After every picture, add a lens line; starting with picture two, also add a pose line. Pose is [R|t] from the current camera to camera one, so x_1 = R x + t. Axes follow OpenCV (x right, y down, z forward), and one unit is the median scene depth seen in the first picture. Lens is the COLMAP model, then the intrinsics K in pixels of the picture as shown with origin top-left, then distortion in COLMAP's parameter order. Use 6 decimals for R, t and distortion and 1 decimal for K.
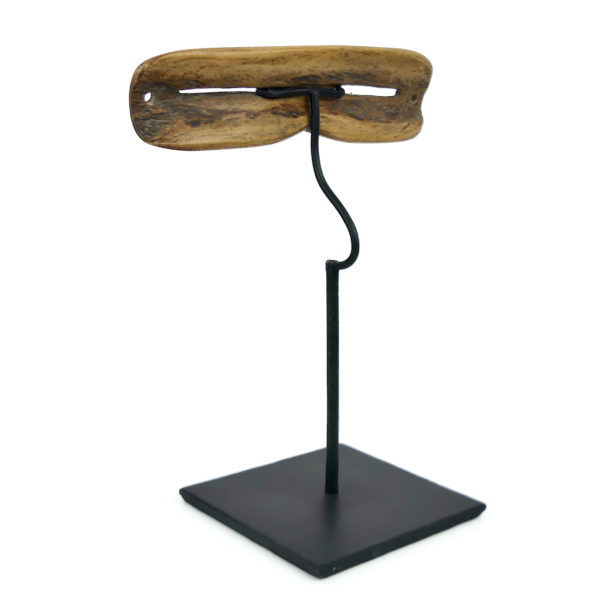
lens RADIAL K [[1018.9, 0, 300.0], [0, 1018.9, 300.0], [0, 0, 1]] dist [-0.050002, -0.082024]
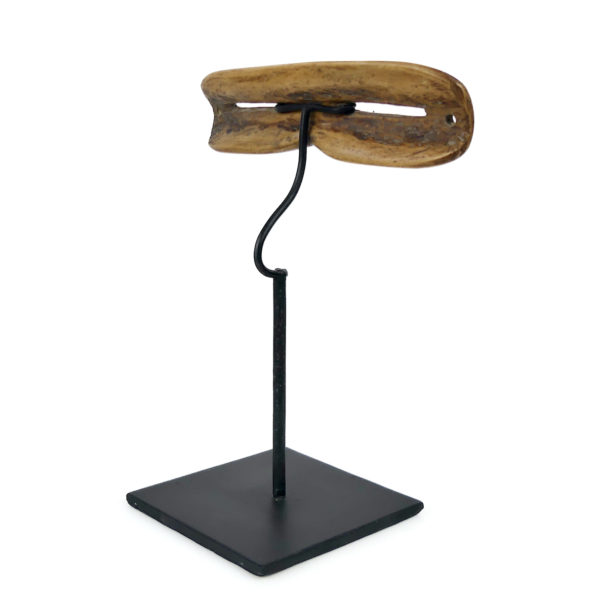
lens RADIAL K [[1018.9, 0, 300.0], [0, 1018.9, 300.0], [0, 0, 1]] dist [-0.050002, -0.082024]
pose [[0.050941, 0.179922, -0.982361, 1.076846], [-0.236679, 0.957792, 0.163149, -0.187227], [0.970251, 0.224194, 0.091374, 0.956726]]
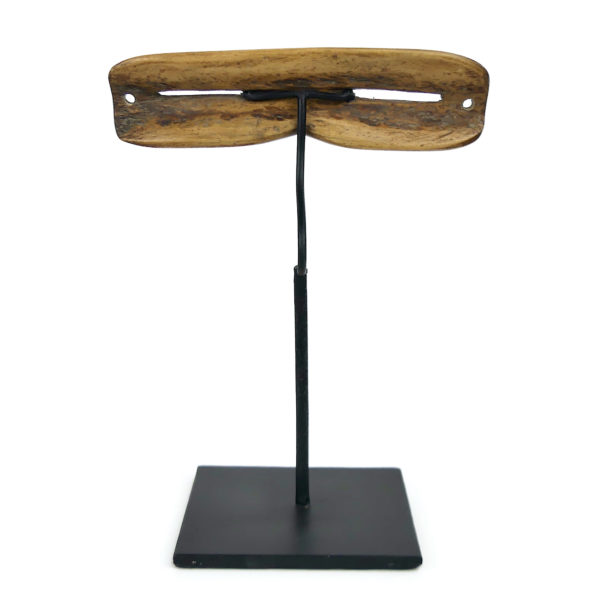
lens RADIAL K [[1018.9, 0, 300.0], [0, 1018.9, 300.0], [0, 0, 1]] dist [-0.050002, -0.082024]
pose [[0.771734, 0.122584, -0.624020, 0.664849], [-0.137948, 0.990151, 0.023905, -0.030556], [0.620804, 0.067634, 0.781043, 0.240984]]
